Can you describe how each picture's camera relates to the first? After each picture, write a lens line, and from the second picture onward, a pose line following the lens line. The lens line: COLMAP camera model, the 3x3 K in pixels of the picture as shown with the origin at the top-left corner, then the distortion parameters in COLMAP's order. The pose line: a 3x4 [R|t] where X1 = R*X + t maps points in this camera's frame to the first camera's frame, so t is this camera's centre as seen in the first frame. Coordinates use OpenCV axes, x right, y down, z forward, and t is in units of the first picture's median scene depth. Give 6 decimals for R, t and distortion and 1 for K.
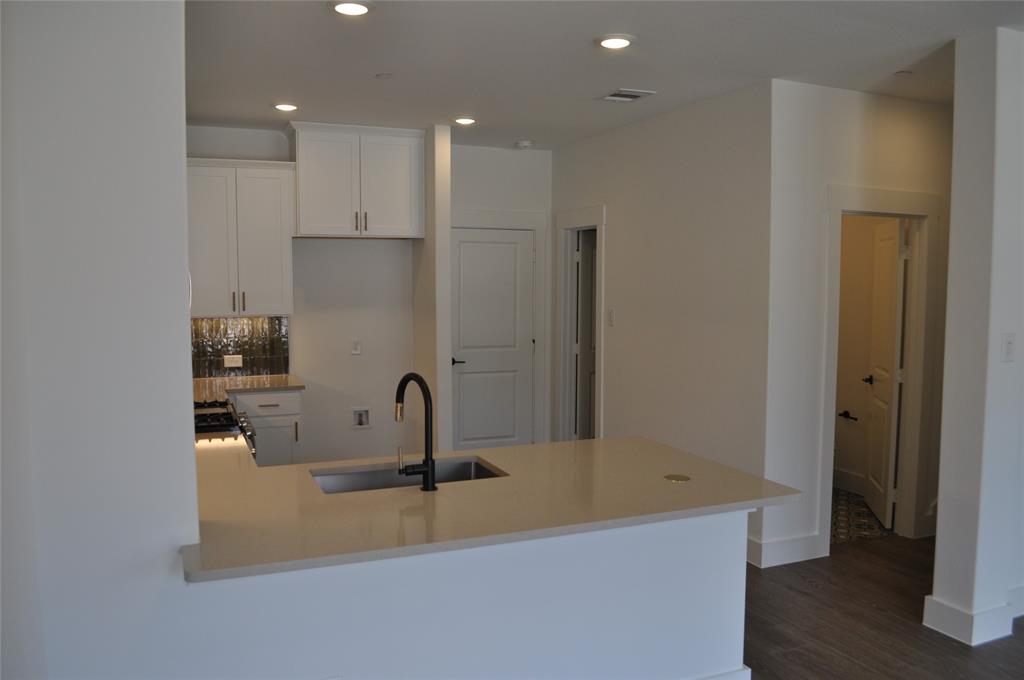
lens RADIAL K [[804.5, 0, 514.0], [0, 804.5, 346.9], [0, 0, 1]] dist [-0.081331, 0.003086]
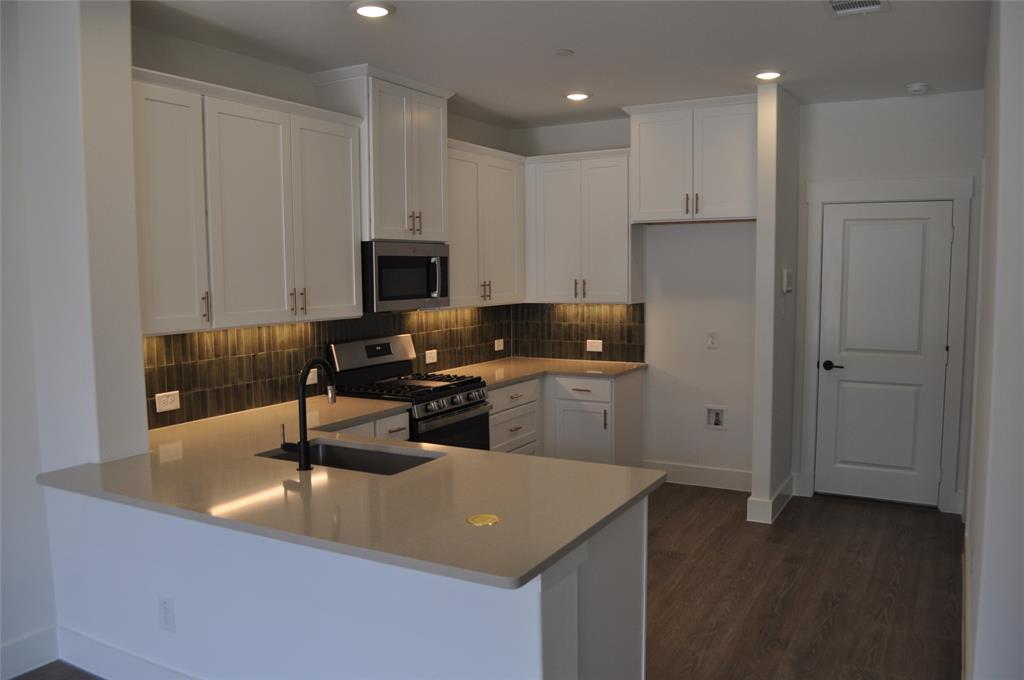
lens RADIAL K [[804.5, 0, 517.9], [0, 804.5, 348.9], [0, 0, 1]] dist [-0.081331, 0.003086]
pose [[0.617884, 0.070060, -0.783142, 0.422394], [-0.056565, 0.997402, 0.044599, -0.019882], [0.784232, 0.016741, 0.620242, 0.276951]]
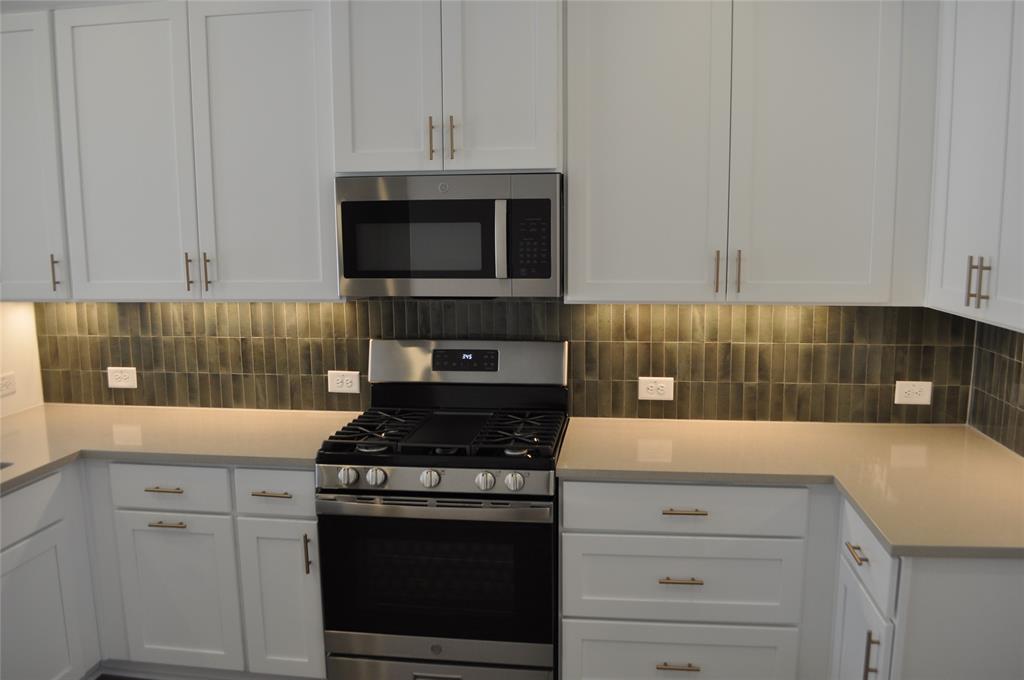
lens RADIAL K [[804.5, 0, 513.1], [0, 804.5, 348.9], [0, 0, 1]] dist [-0.081331, 0.003086]
pose [[-0.506090, 0.127999, -0.852930, 0.077741], [-0.067864, 0.979950, 0.187328, -0.077144], [0.859807, 0.152688, -0.487256, 0.970593]]
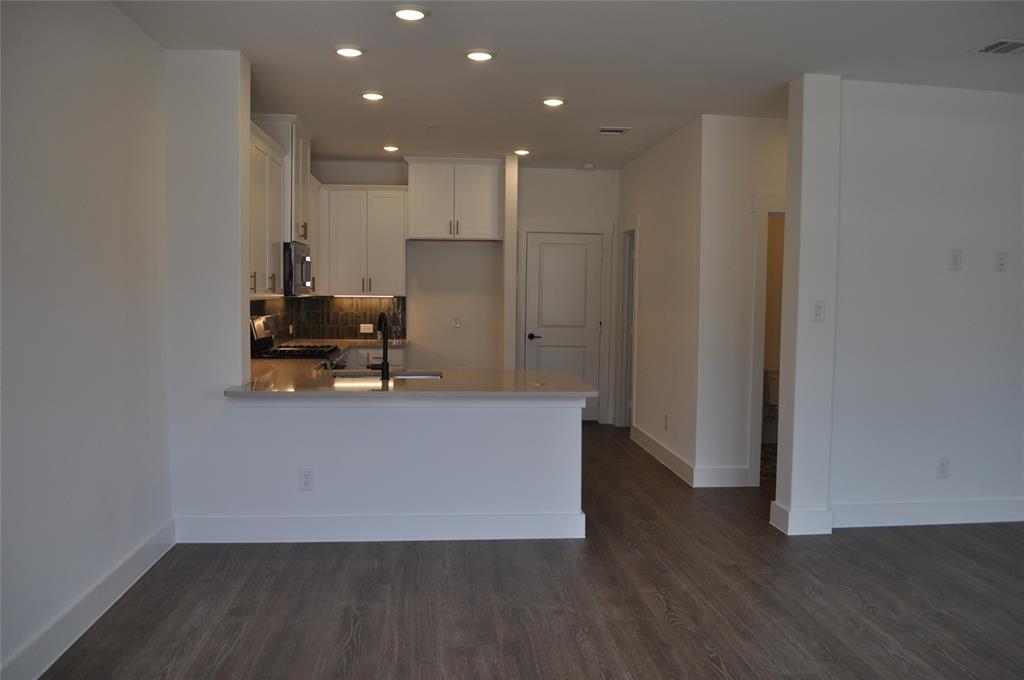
lens RADIAL K [[804.5, 0, 511.5], [0, 804.5, 349.4], [0, 0, 1]] dist [-0.081331, 0.003086]
pose [[0.952861, 0.032911, -0.301616, 0.323822], [-0.036544, 0.999311, -0.006412, 0.055693], [0.301197, 0.017132, 0.953408, -0.271128]]
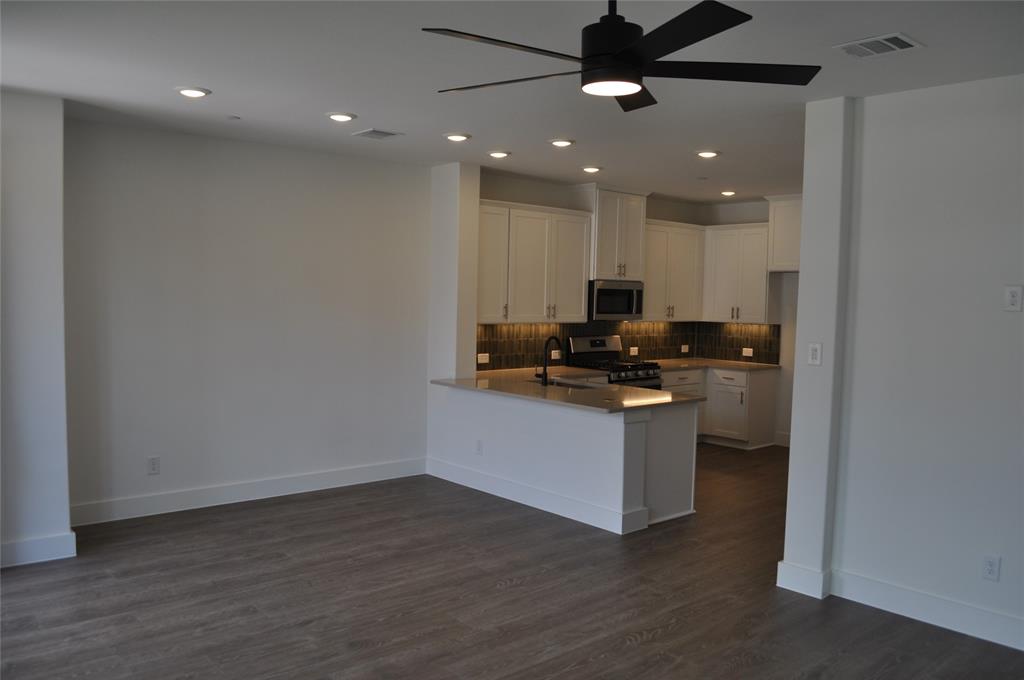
lens RADIAL K [[804.5, 0, 519.6], [0, 804.5, 342.6], [0, 0, 1]] dist [-0.081331, 0.003086]
pose [[0.320197, 0.065913, -0.945055, 0.996720], [-0.103397, 0.994049, 0.034297, -0.008266], [0.941691, 0.086734, 0.325107, 0.082074]]
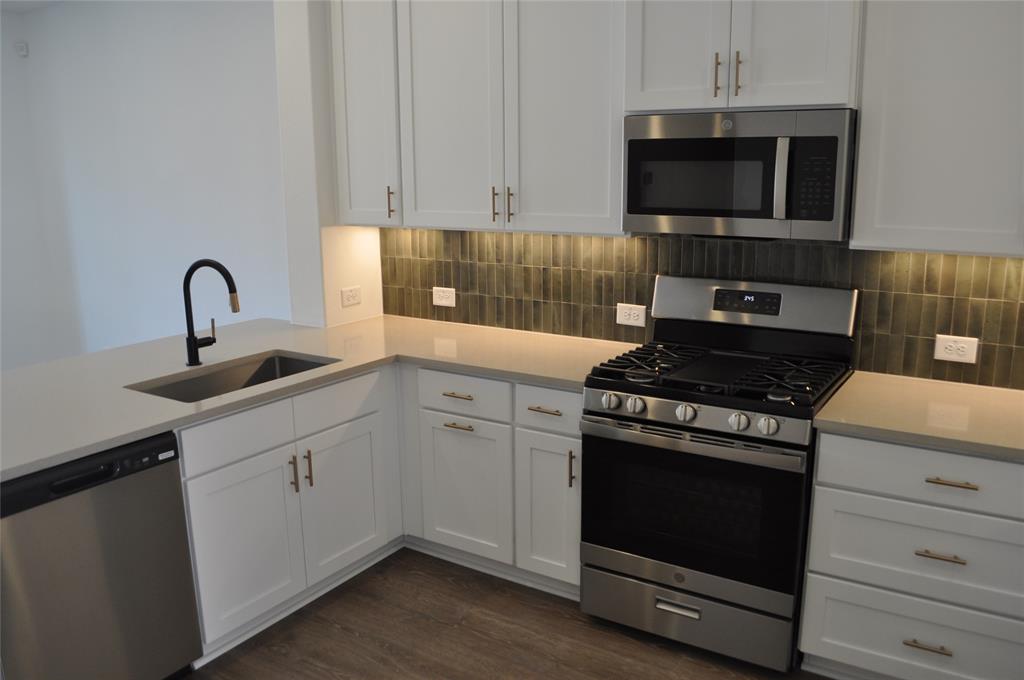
lens RADIAL K [[804.5, 0, 515.9], [0, 804.5, 349.1], [0, 0, 1]] dist [-0.081331, 0.003086]
pose [[-0.826368, 0.126485, -0.548742, 0.056993], [-0.042819, 0.957514, 0.285189, -0.080757], [0.561500, 0.259168, -0.785843, 1.017315]]
